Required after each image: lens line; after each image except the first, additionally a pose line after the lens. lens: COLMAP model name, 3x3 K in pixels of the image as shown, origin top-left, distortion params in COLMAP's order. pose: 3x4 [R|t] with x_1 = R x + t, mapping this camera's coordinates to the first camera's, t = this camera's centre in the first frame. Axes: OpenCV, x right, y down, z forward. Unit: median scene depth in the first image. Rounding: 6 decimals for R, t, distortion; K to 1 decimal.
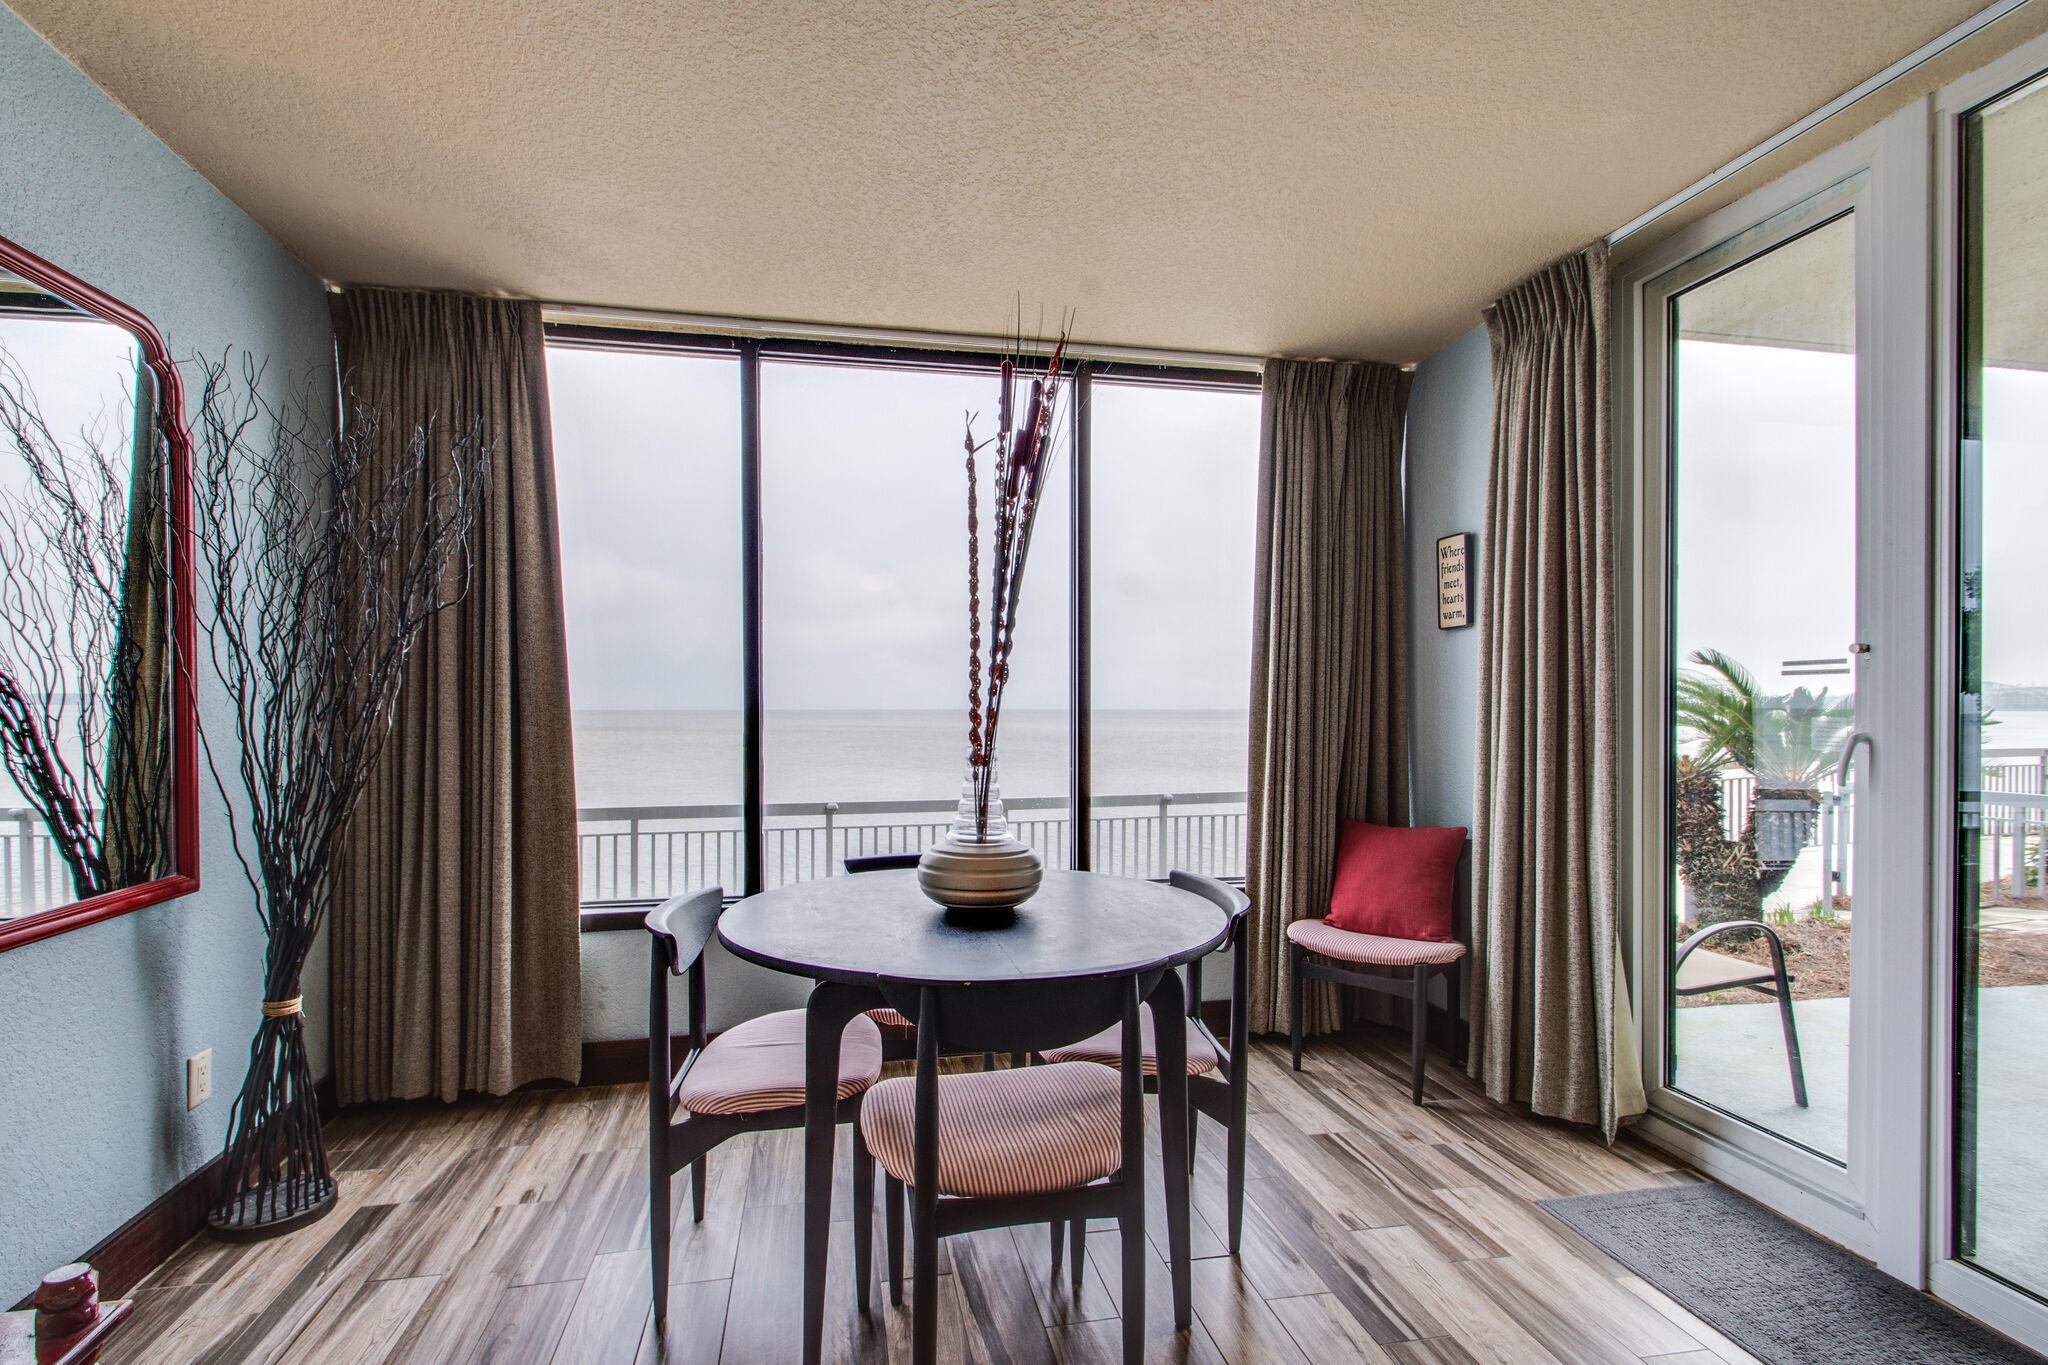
lens RADIAL K [[901.8, 0, 994.7], [0, 901.8, 722.1], [0, 0, 1]] dist [0.024530, -0.016996]
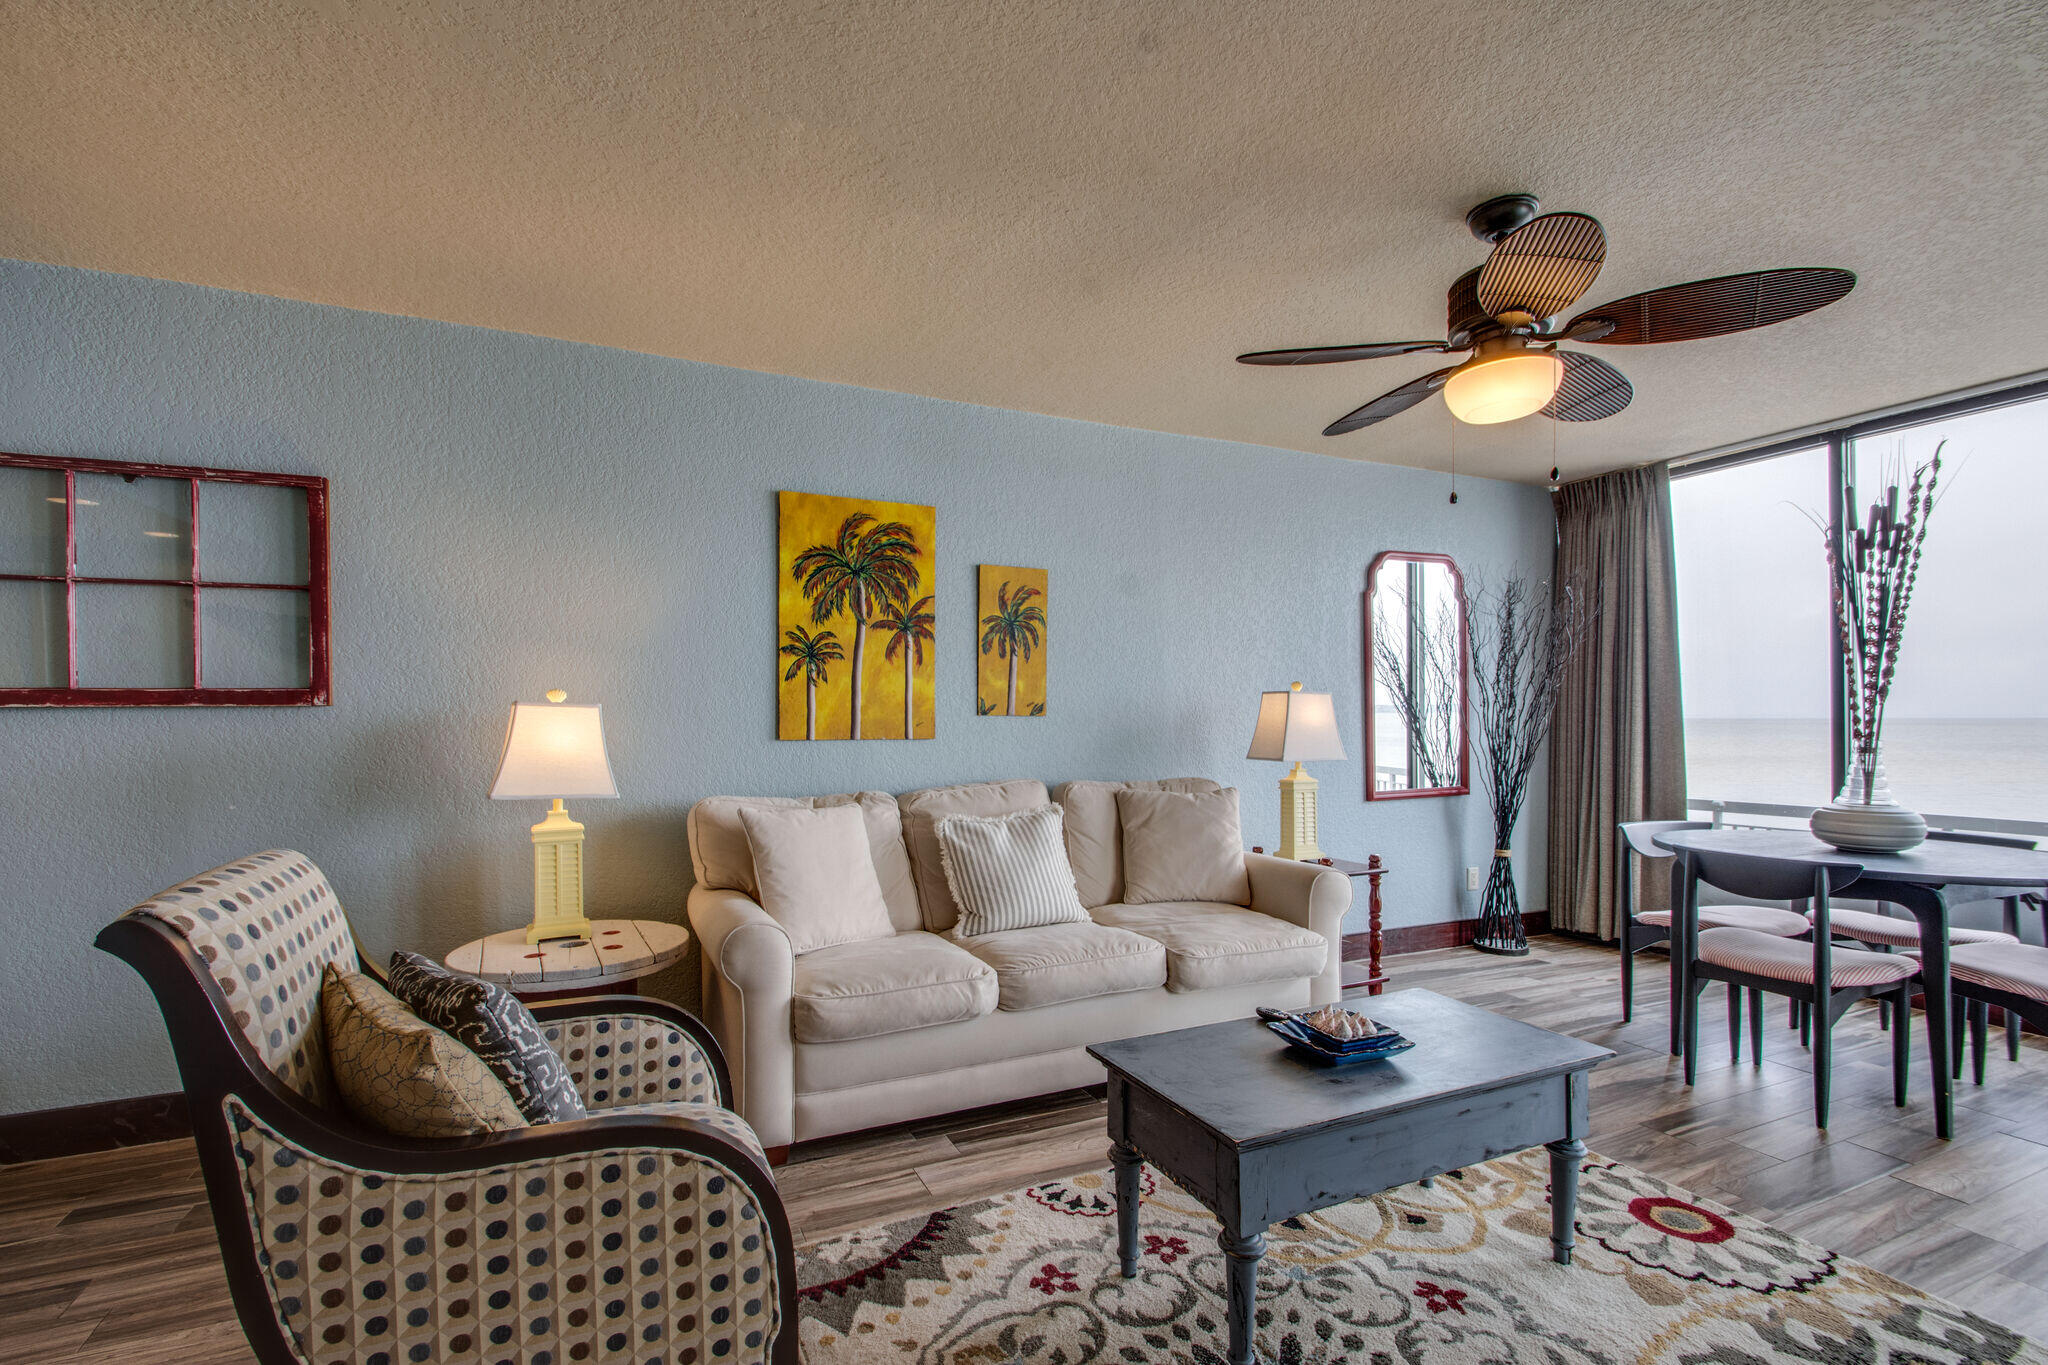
lens RADIAL K [[901.8, 0, 994.7], [0, 901.8, 722.1], [0, 0, 1]] dist [0.024530, -0.016996]
pose [[0.220380, 0.004849, -0.975402, 0.827016], [-0.012744, 0.999917, 0.002092, 0.010855], [0.975331, 0.011970, 0.220423, -0.515895]]
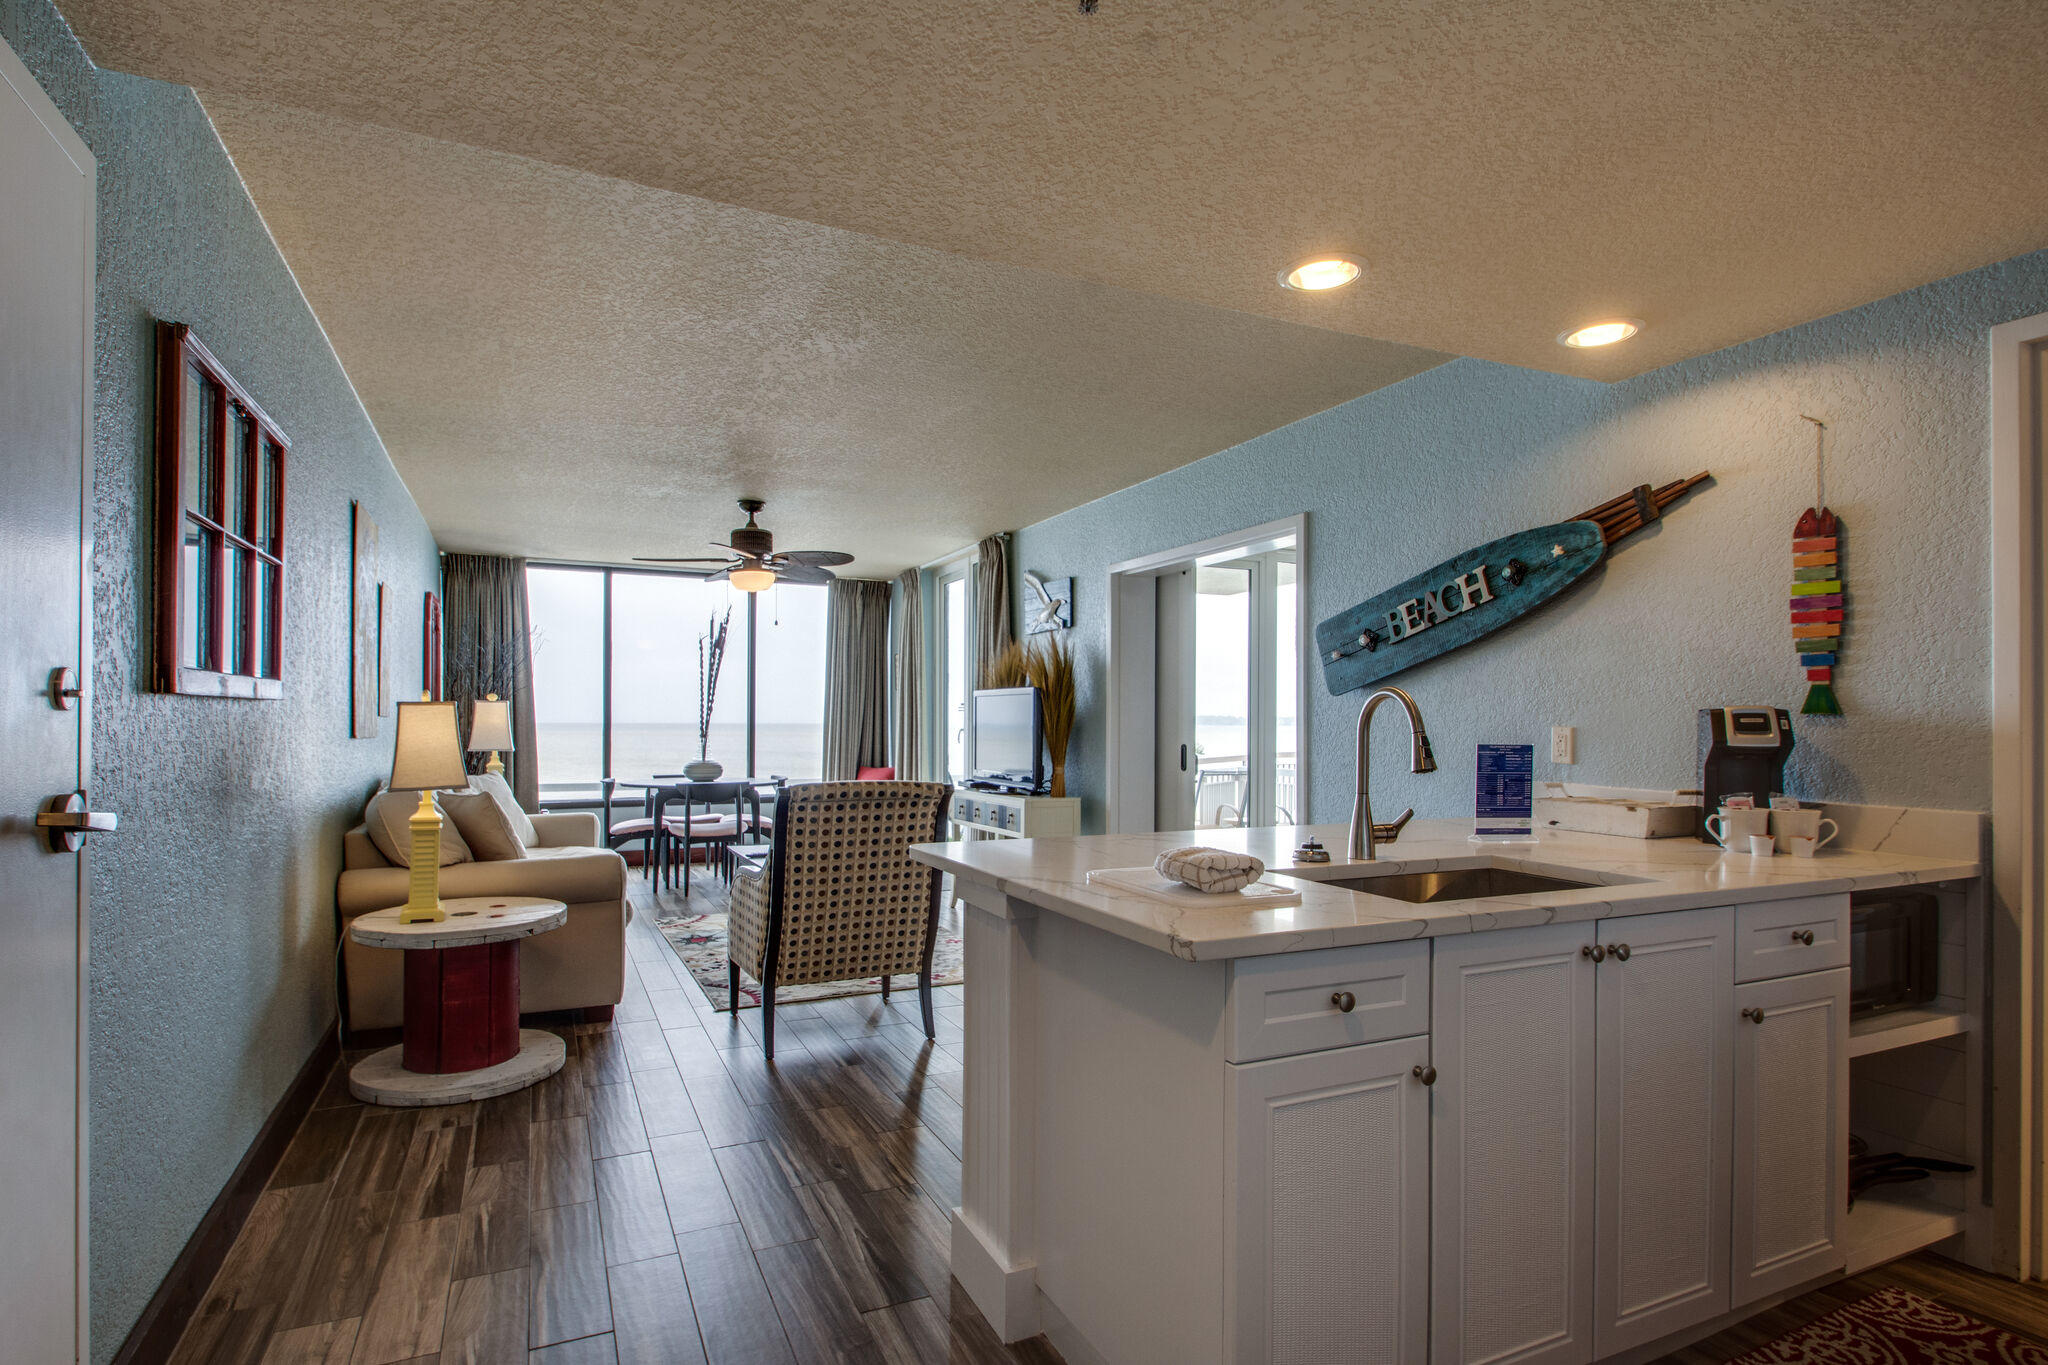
lens RADIAL K [[1029.2, 0, 1005.9], [0, 1029.2, 717.0], [0, 0, 1]] dist [0.023390, -0.013223]
pose [[0.972033, 0.006072, 0.234766, 0.127948], [-0.000695, 0.999736, -0.022979, 0.044167], [-0.234843, 0.022173, 0.971780, -2.157641]]
